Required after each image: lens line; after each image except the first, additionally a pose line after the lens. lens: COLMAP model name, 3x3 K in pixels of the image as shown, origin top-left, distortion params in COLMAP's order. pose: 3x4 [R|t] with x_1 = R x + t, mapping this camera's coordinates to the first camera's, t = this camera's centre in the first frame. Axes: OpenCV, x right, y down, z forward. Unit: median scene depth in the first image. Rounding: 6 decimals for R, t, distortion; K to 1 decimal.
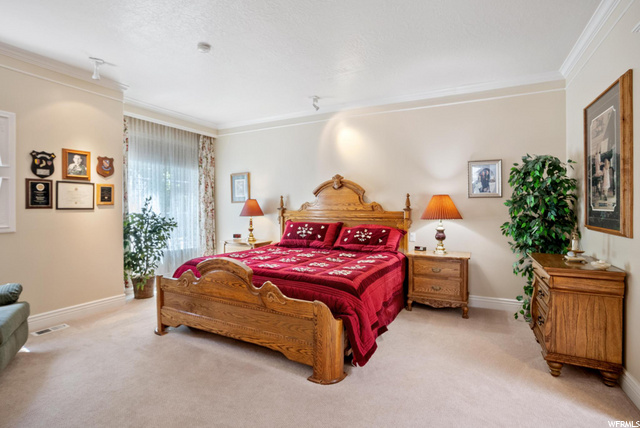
lens RADIAL K [[320.2, 0, 316.3], [0, 320.2, 203.1], [0, 0, 1]] dist [-0.066096, 0.031449]
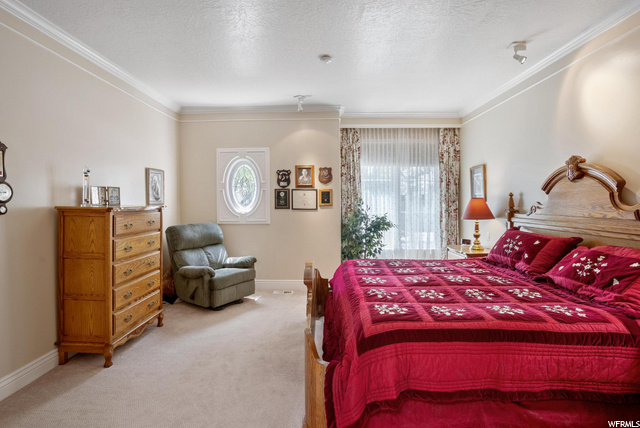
lens RADIAL K [[320.2, 0, 316.3], [0, 320.2, 203.1], [0, 0, 1]] dist [-0.066096, 0.031449]
pose [[0.441367, 0.003605, -0.897320, 0.382740], [0.015845, 0.999805, 0.011810, -0.017340], [0.897187, -0.019431, 0.441224, 0.332578]]
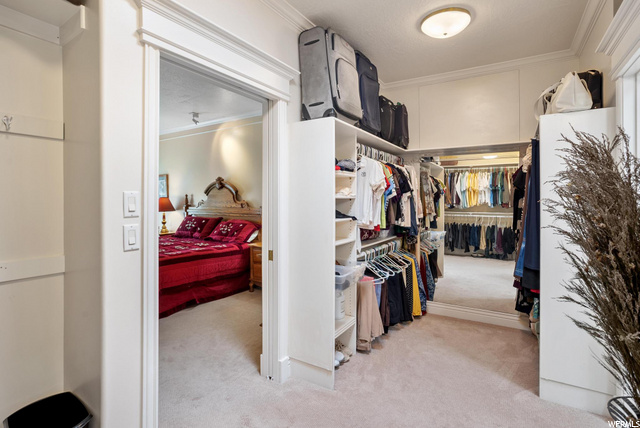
lens RADIAL K [[320.2, 0, 316.3], [0, 320.2, 203.1], [0, 0, 1]] dist [-0.066096, 0.031449]
pose [[0.995583, -0.000385, -0.093886, 0.554381], [0.003094, 0.999583, 0.028714, -0.026446], [0.093836, -0.028878, 0.995169, -0.148399]]
